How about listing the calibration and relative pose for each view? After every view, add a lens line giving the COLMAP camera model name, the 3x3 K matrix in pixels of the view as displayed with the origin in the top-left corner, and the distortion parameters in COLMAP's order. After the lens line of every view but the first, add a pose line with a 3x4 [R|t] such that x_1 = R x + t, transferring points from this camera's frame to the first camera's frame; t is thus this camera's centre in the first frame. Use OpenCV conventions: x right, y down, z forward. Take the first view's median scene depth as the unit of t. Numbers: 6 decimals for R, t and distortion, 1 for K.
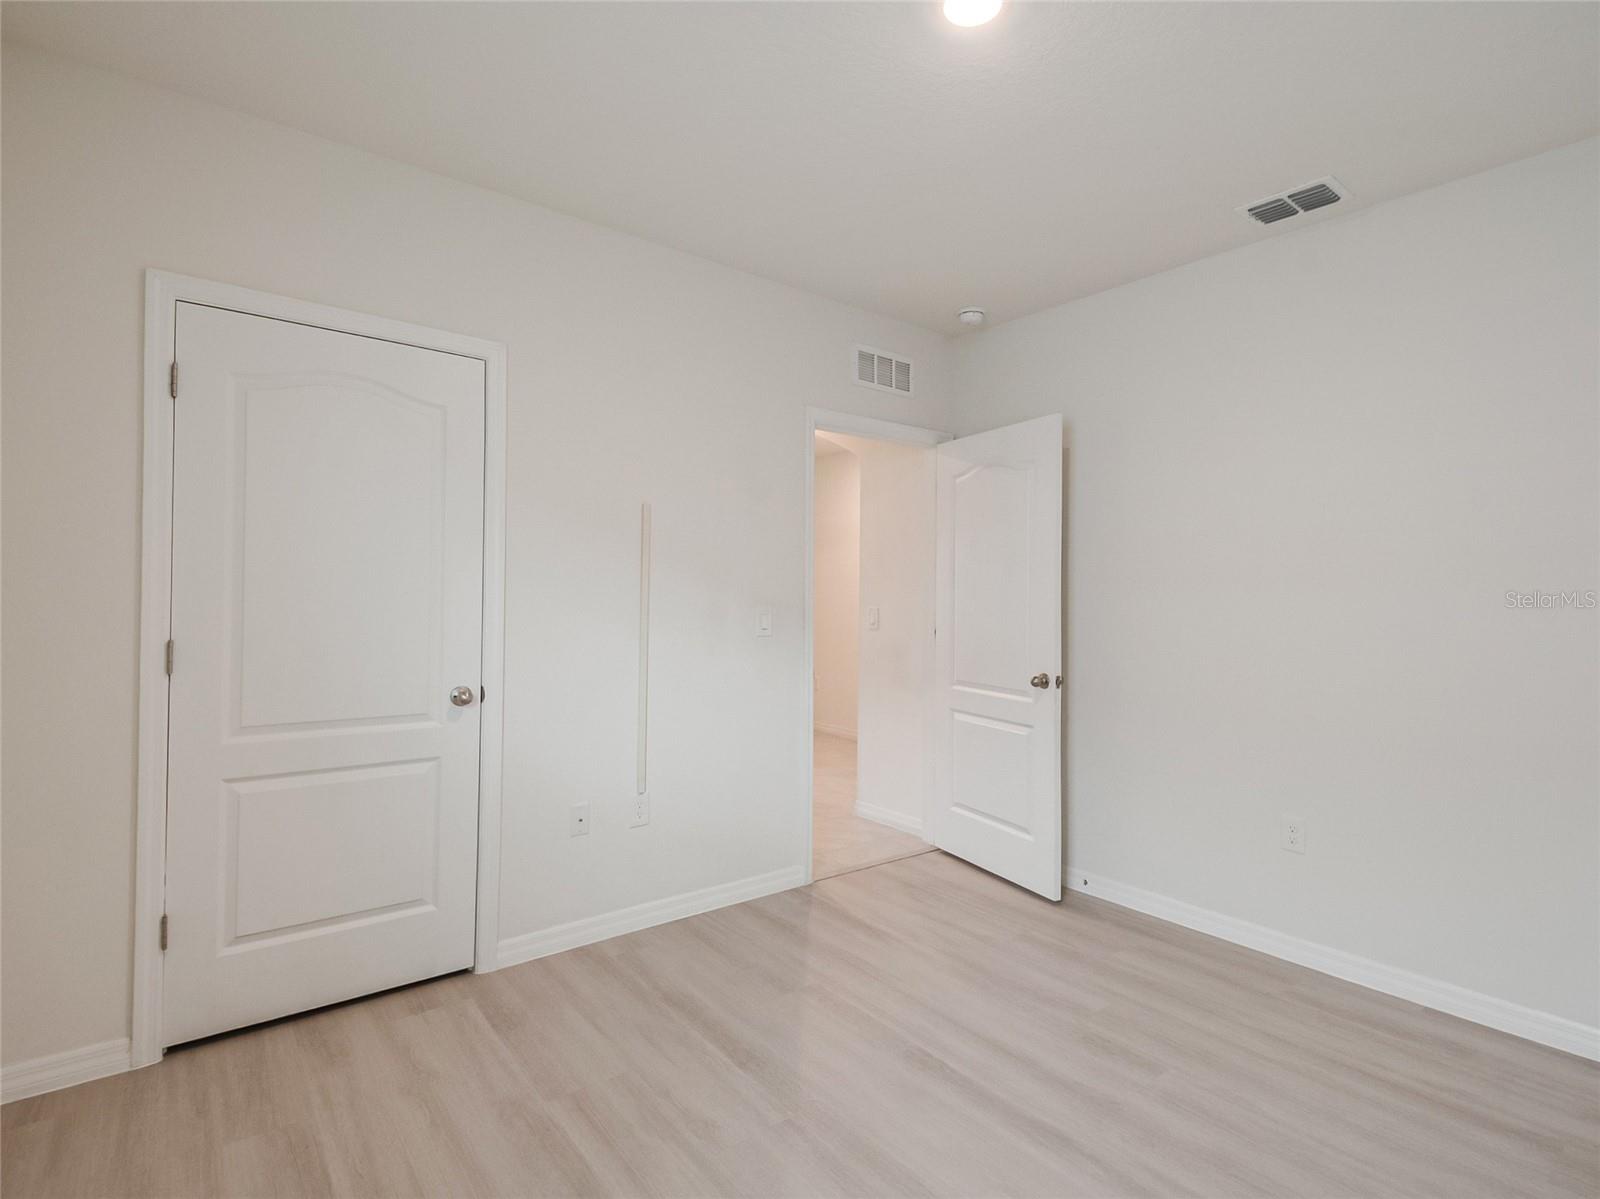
lens RADIAL K [[783.4, 0, 810.8], [0, 783.4, 602.6], [0, 0, 1]] dist [-0.001601, -0.000196]
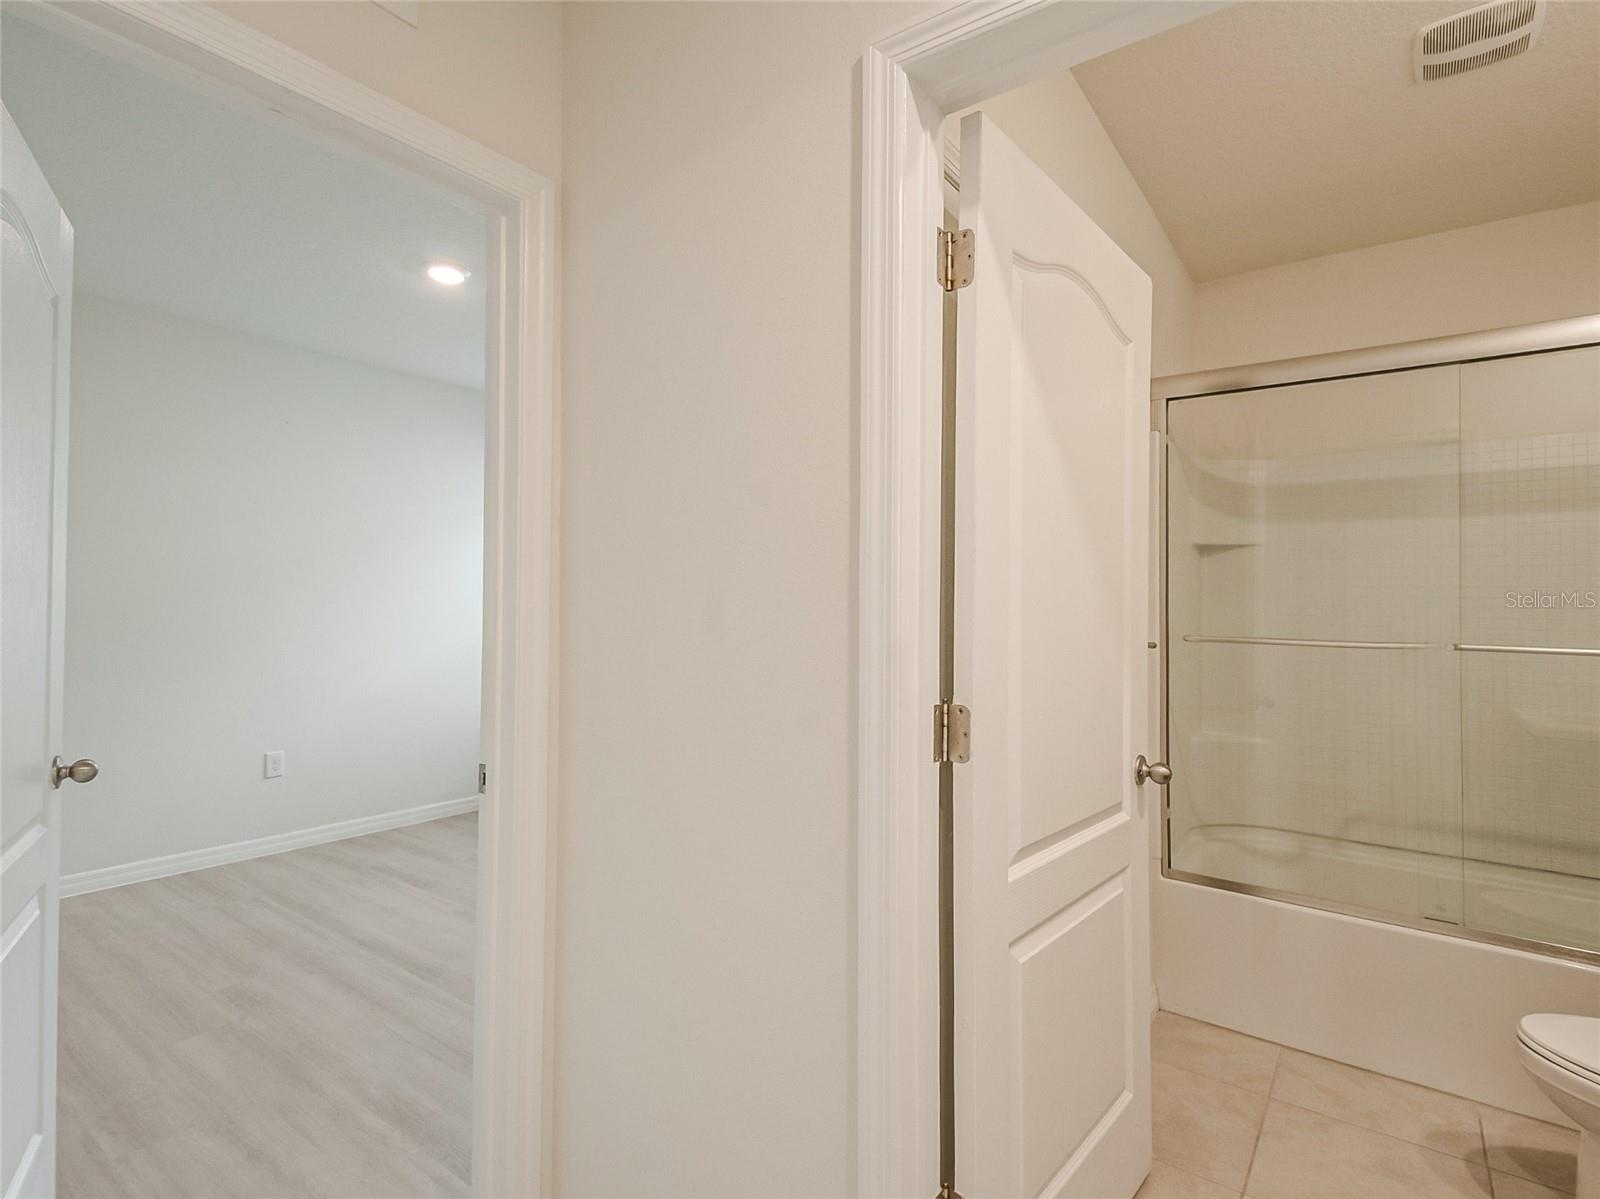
lens RADIAL K [[815.3, 0, 811.0], [0, 815.3, 591.9], [0, 0, 1]] dist [0.030762, -0.026779]
pose [[-0.961038, -0.028496, -0.274942, -0.070532], [-0.021334, 0.999352, -0.029002, -0.019061], [0.275590, -0.022006, -0.961023, 2.402299]]
